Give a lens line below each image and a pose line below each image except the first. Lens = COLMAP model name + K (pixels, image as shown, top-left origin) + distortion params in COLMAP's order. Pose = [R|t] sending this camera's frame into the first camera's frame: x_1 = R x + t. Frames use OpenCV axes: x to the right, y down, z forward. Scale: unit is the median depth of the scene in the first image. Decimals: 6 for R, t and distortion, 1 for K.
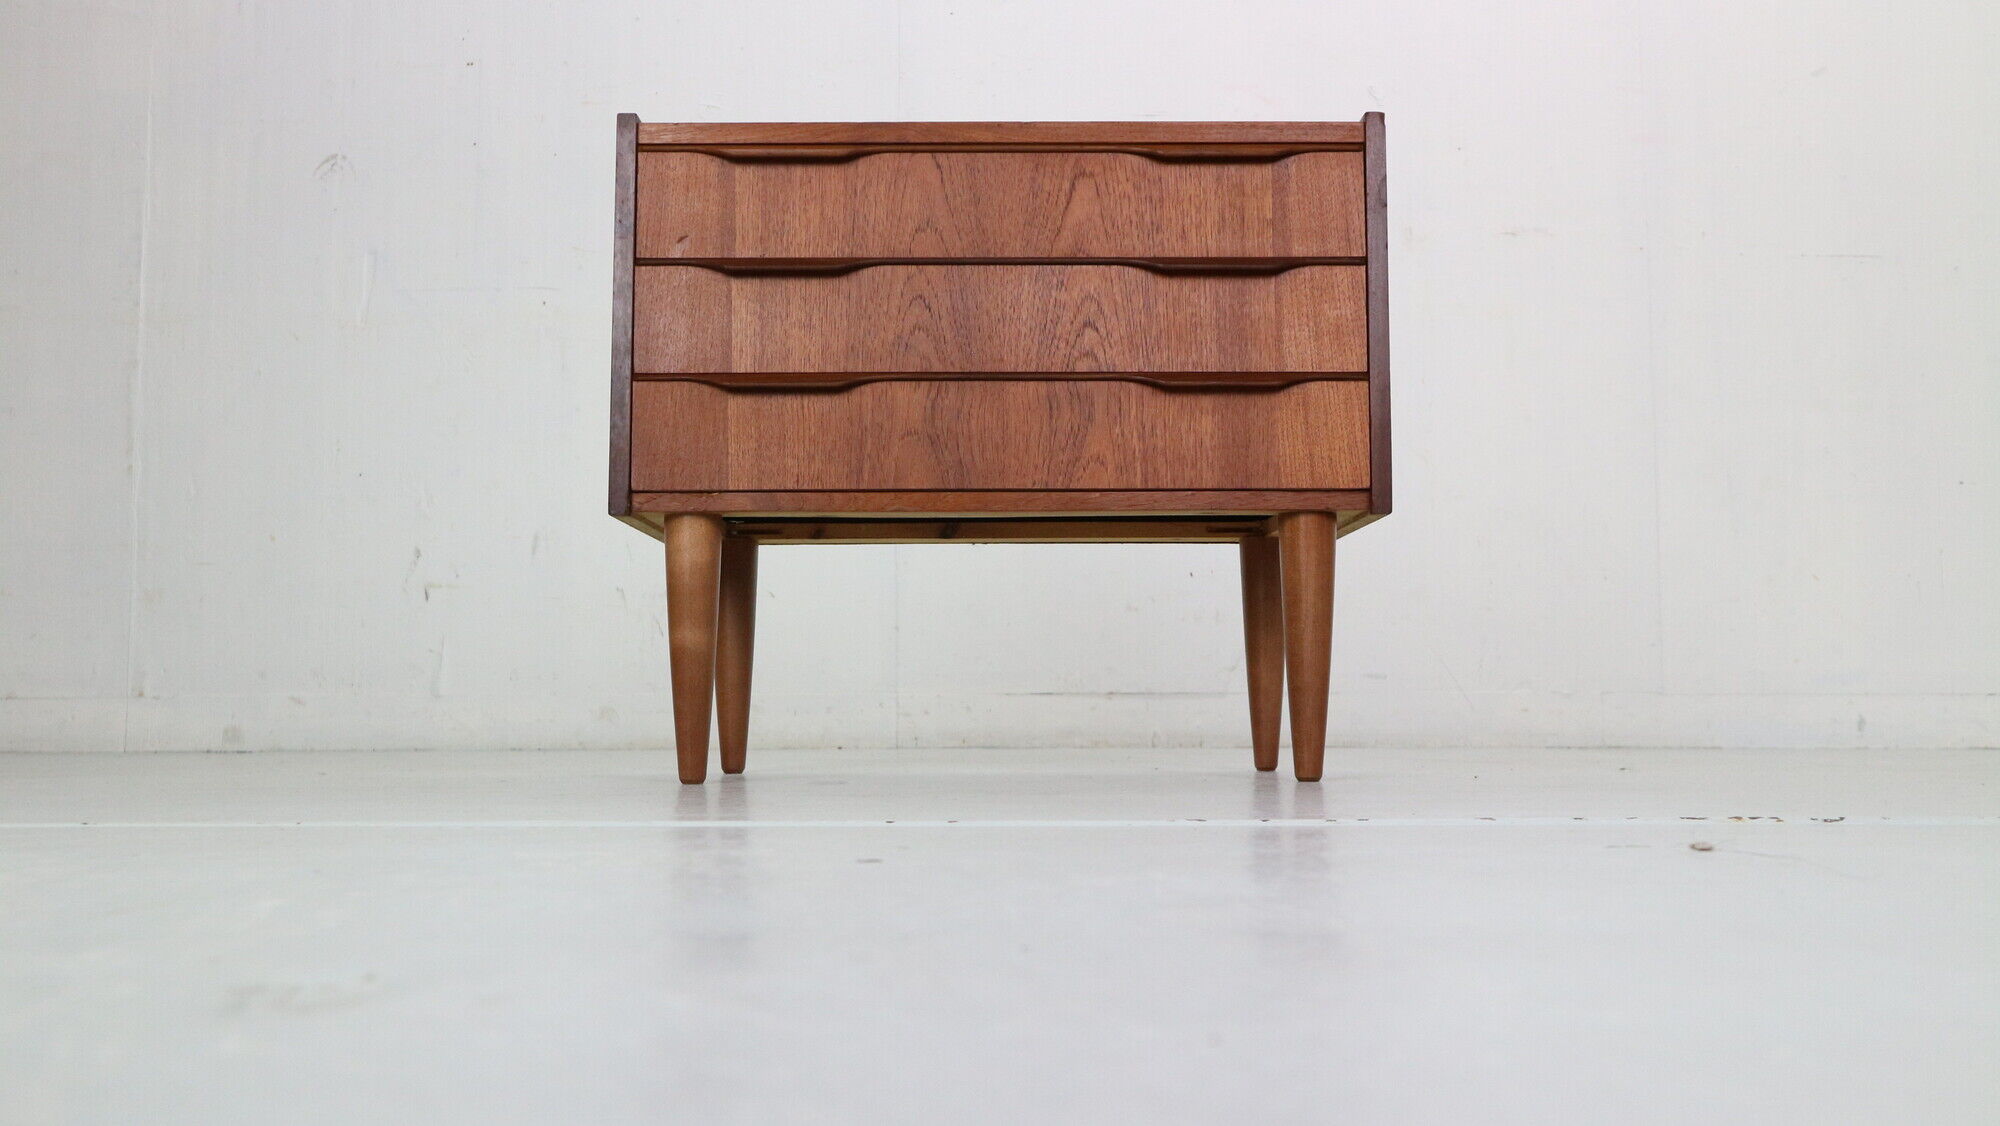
lens RADIAL K [[1809.1, 0, 999.1], [0, 1809.1, 564.2], [0, 0, 1]] dist [-0.065484, 0.115943]
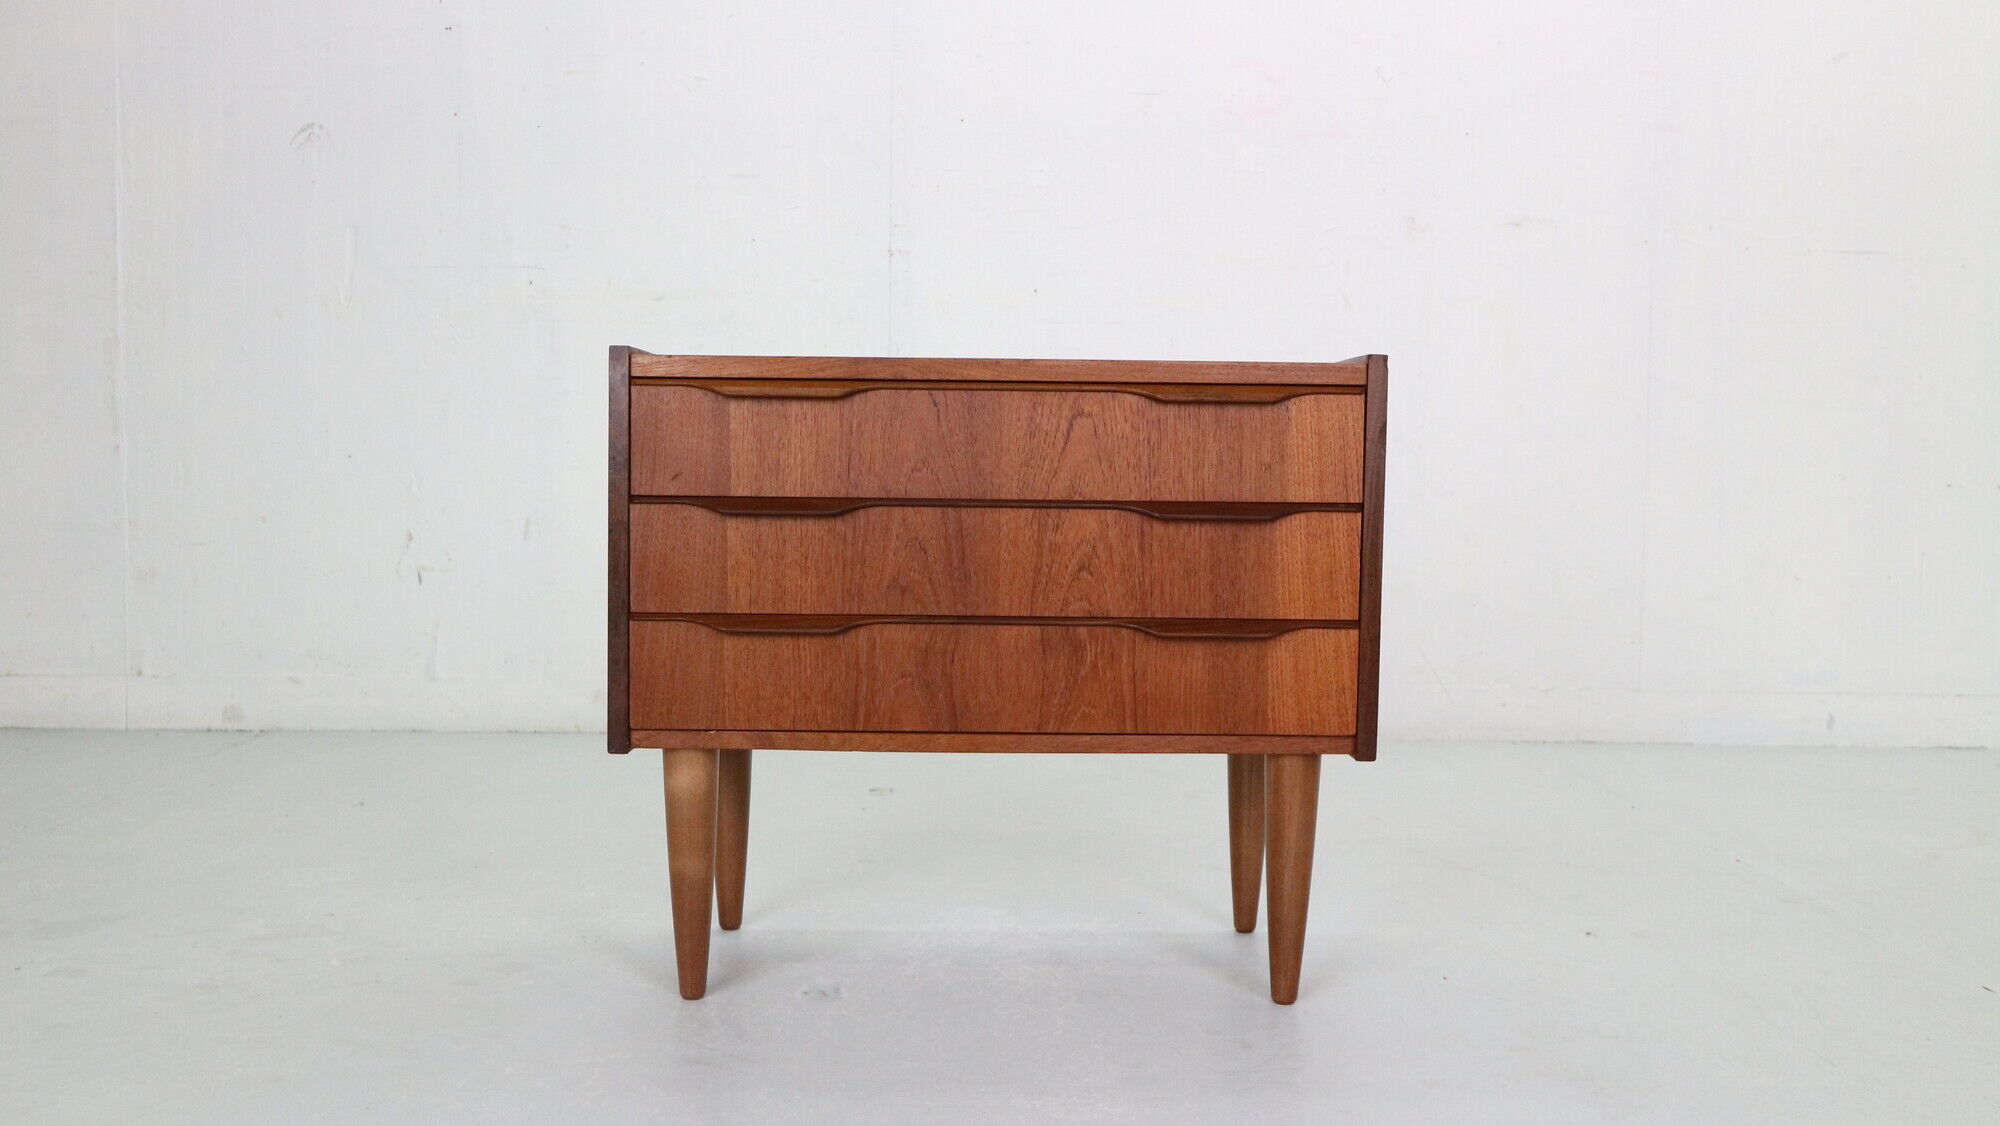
lens RADIAL K [[1809.1, 0, 999.1], [0, 1809.1, 564.2], [0, 0, 1]] dist [-0.065484, 0.115943]
pose [[0.999861, 0.014442, 0.008345, -0.005589], [-0.015466, 0.990072, 0.139711, -0.272592], [-0.006245, -0.139820, 0.990157, 0.006073]]
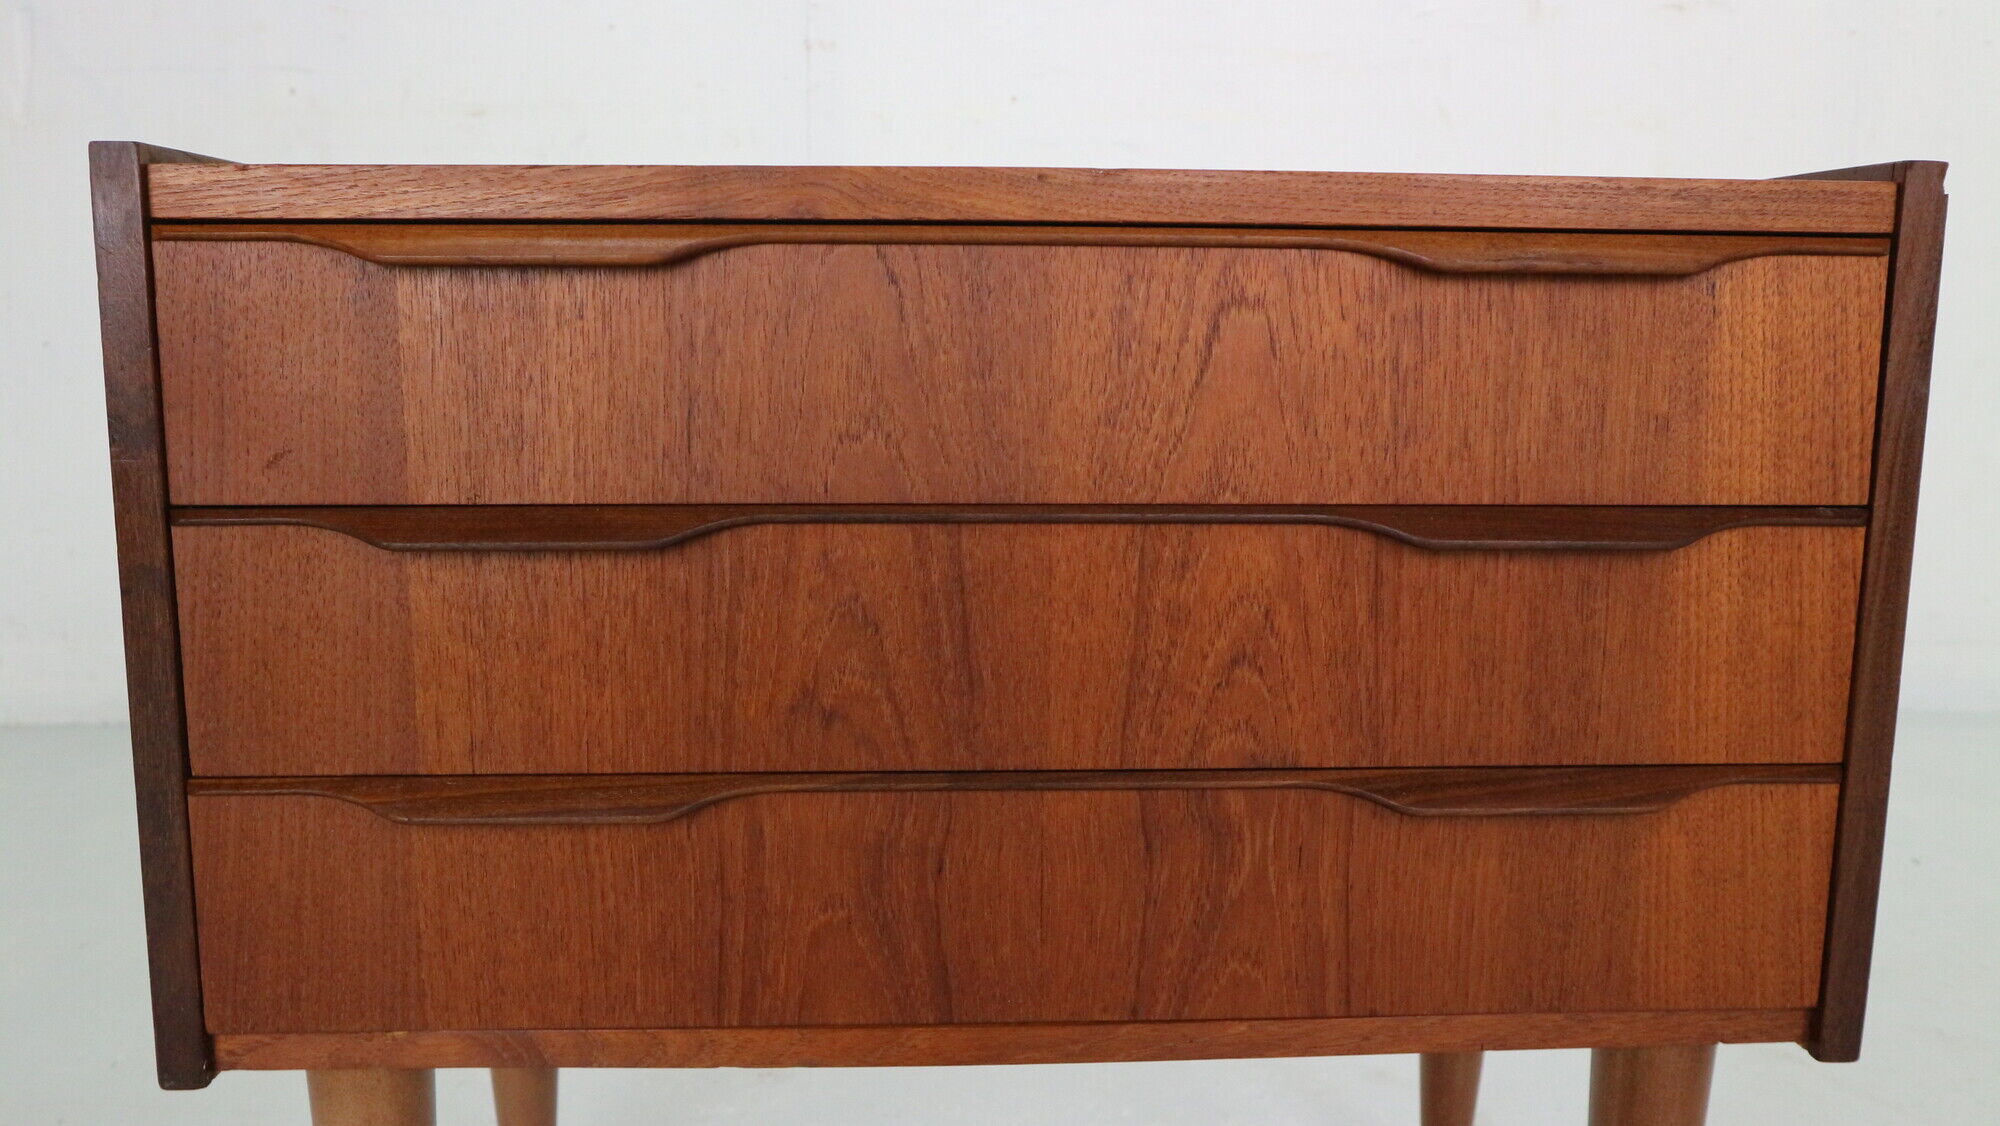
lens RADIAL K [[1779.8, 0, 999.2], [0, 1779.8, 598.8], [0, 0, 1]] dist [-0.089283, 0.117708]
pose [[0.998754, 0.001837, 0.049871, -0.029474], [-0.014448, 0.967167, 0.253730, -0.252989], [-0.047767, -0.254135, 0.965989, 0.587943]]
